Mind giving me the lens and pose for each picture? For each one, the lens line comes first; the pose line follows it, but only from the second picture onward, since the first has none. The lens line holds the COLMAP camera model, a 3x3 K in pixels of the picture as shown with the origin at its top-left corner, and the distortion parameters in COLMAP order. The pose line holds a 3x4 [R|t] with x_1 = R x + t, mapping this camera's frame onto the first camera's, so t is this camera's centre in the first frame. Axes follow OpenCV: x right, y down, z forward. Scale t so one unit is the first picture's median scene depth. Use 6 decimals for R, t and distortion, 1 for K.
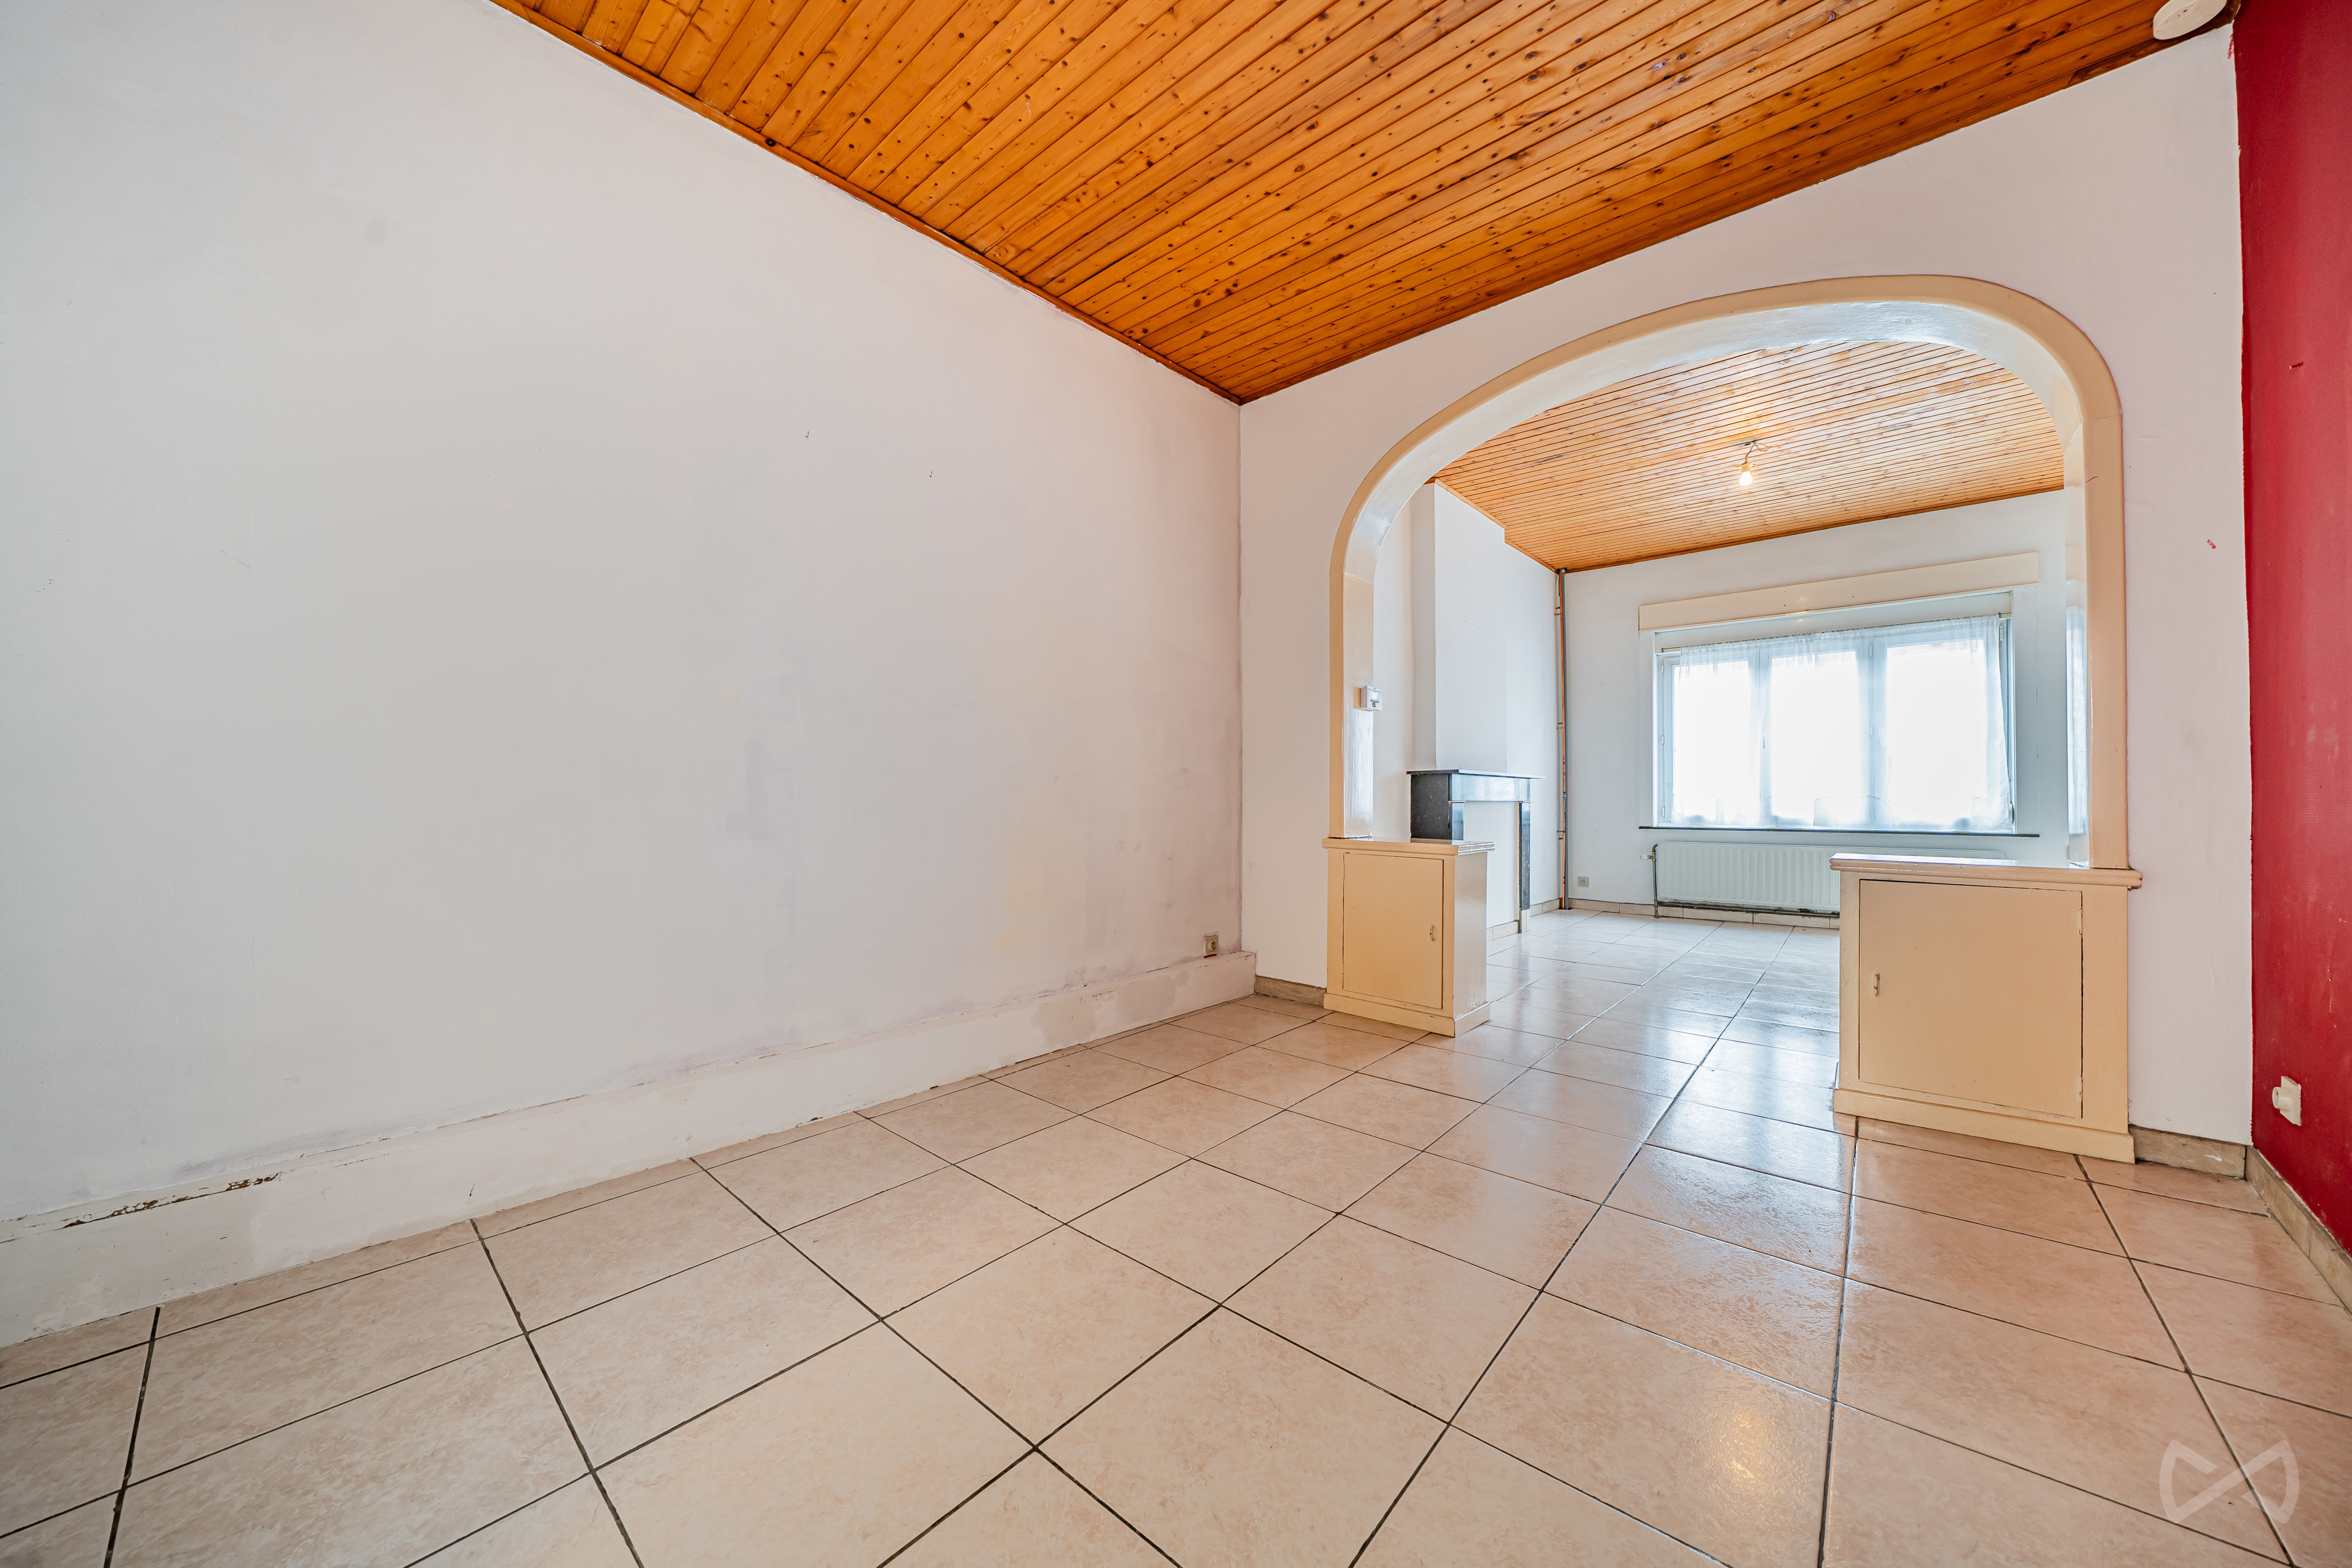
lens RADIAL K [[815.6, 0, 1186.2], [0, 815.6, 775.5], [0, 0, 1]] dist [0.002676, -0.000185]
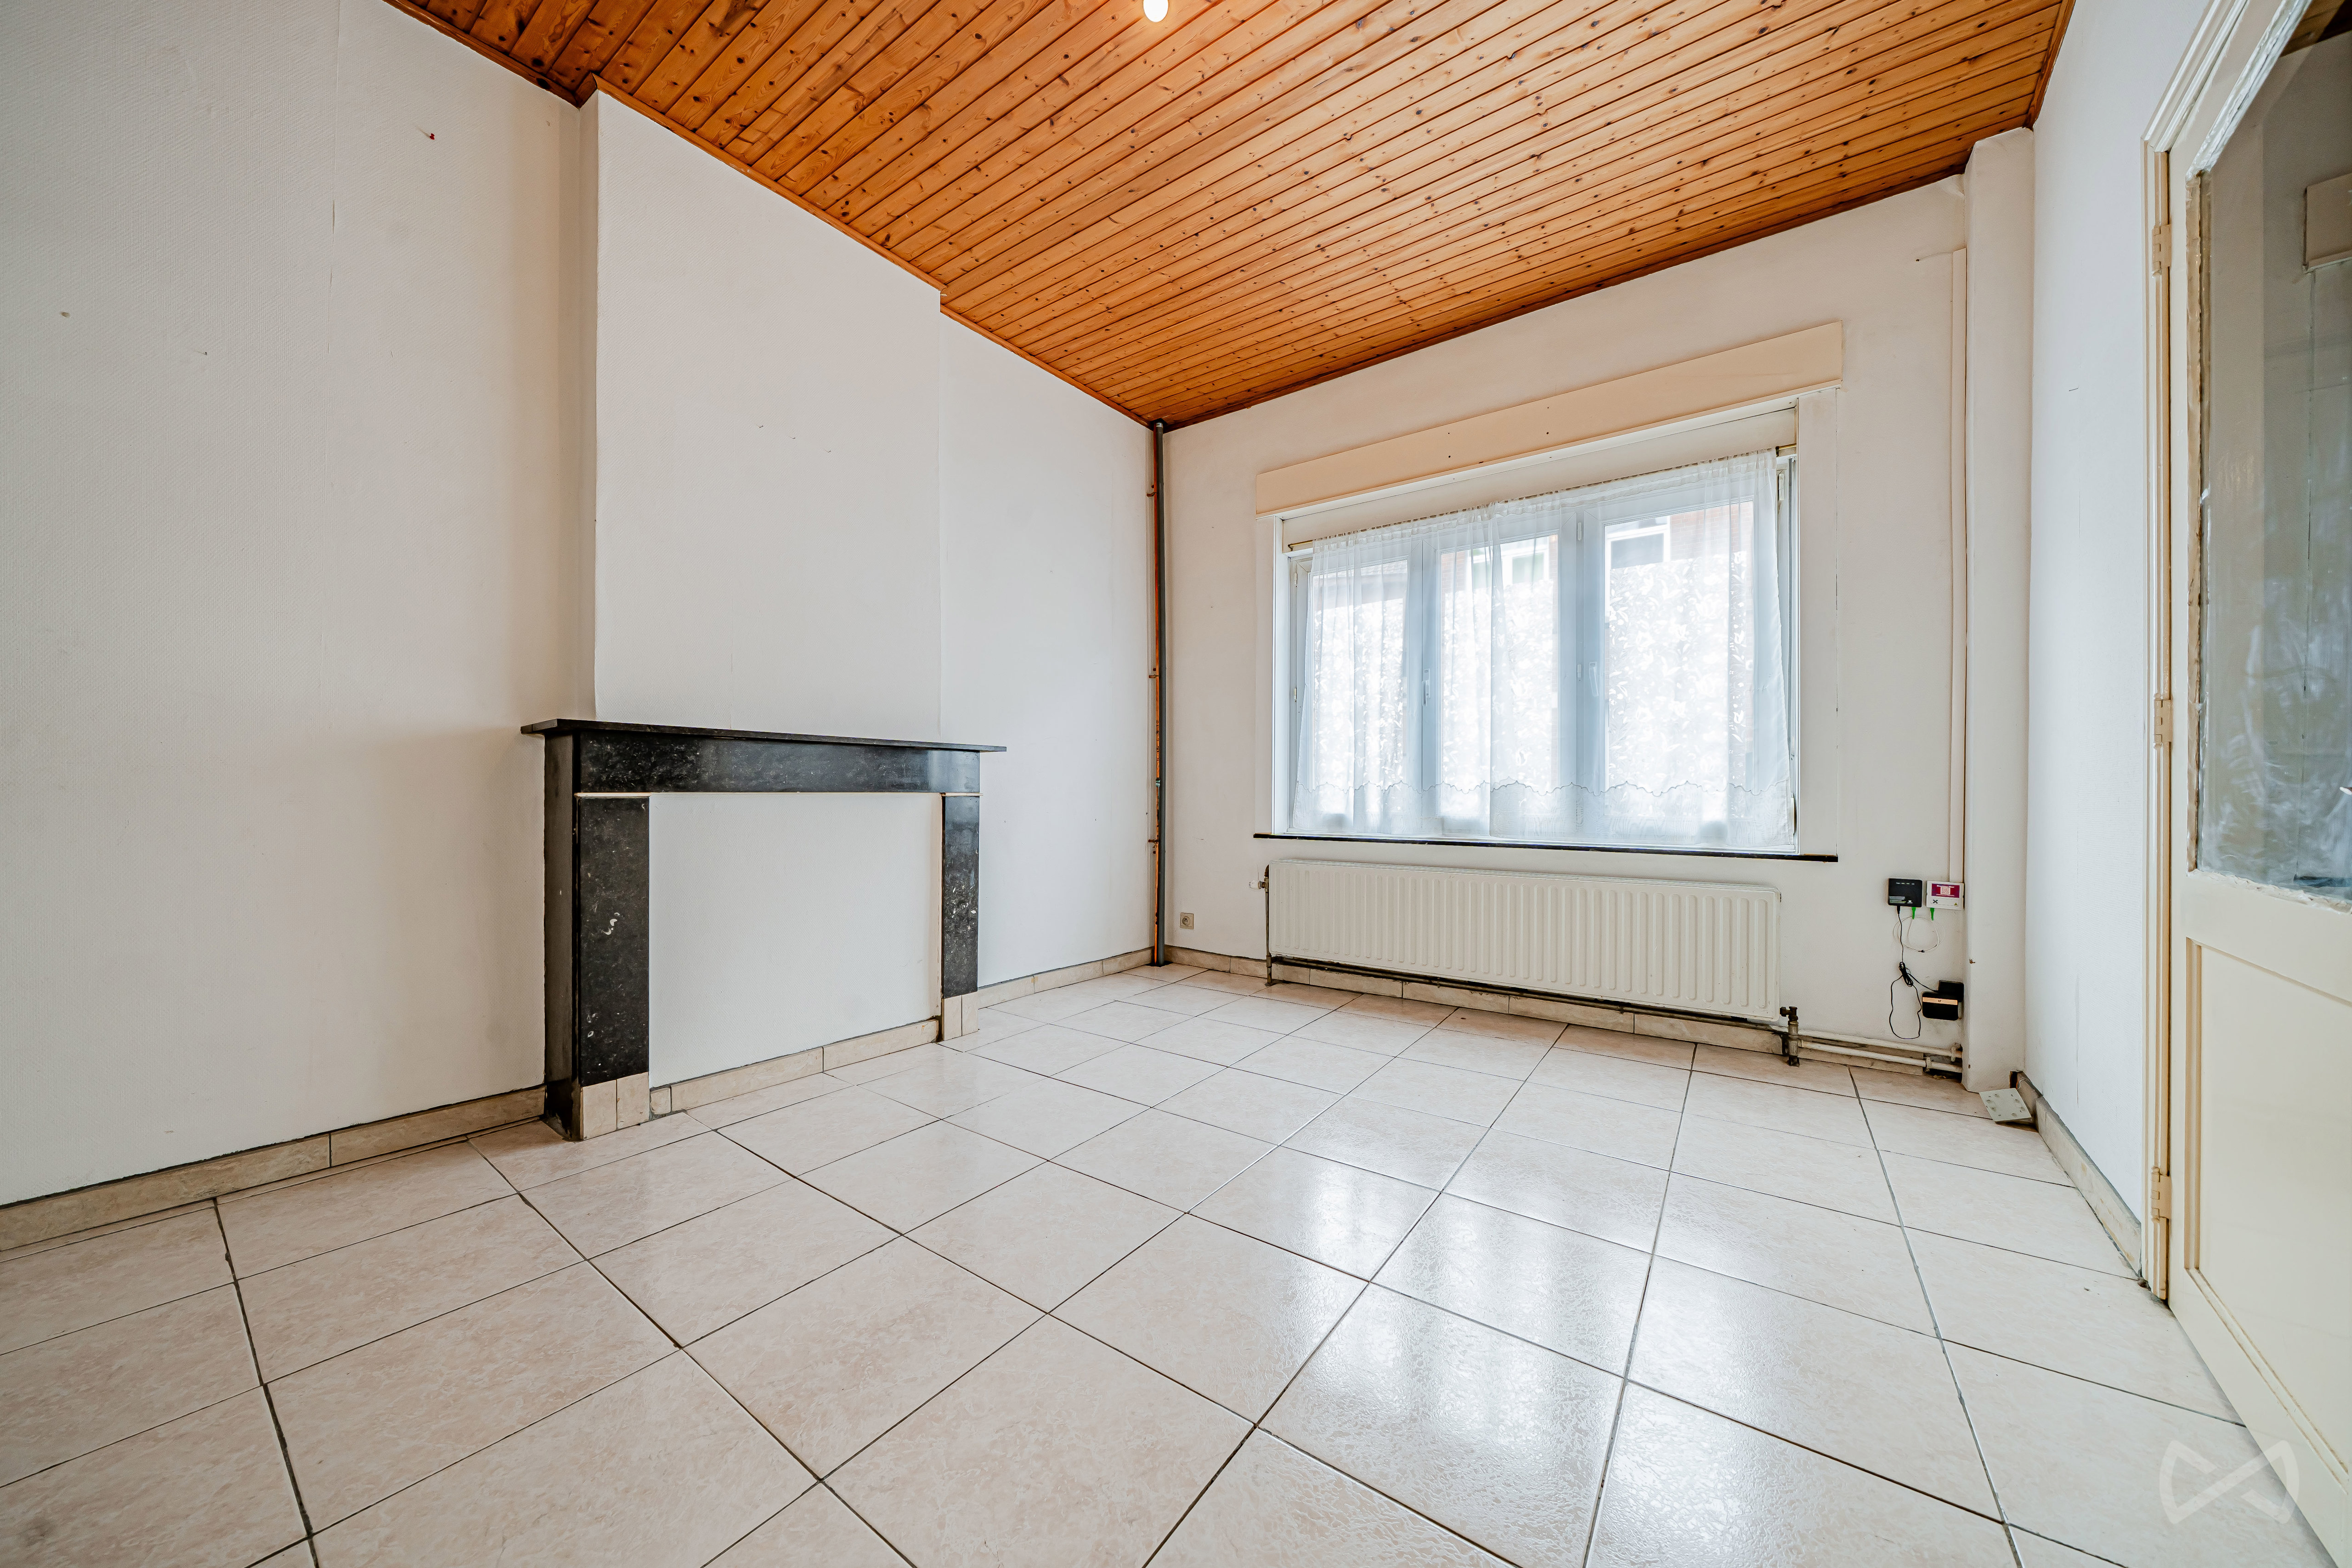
lens RADIAL K [[815.6, 0, 1158.9], [0, 815.6, 775.5], [0, 0, 1]] dist [0.002676, -0.000185]
pose [[0.996488, 0.004118, 0.083638, 0.451608], [-0.005671, 0.999816, 0.018341, 0.007518], [-0.083547, -0.018751, 0.996327, 0.409490]]
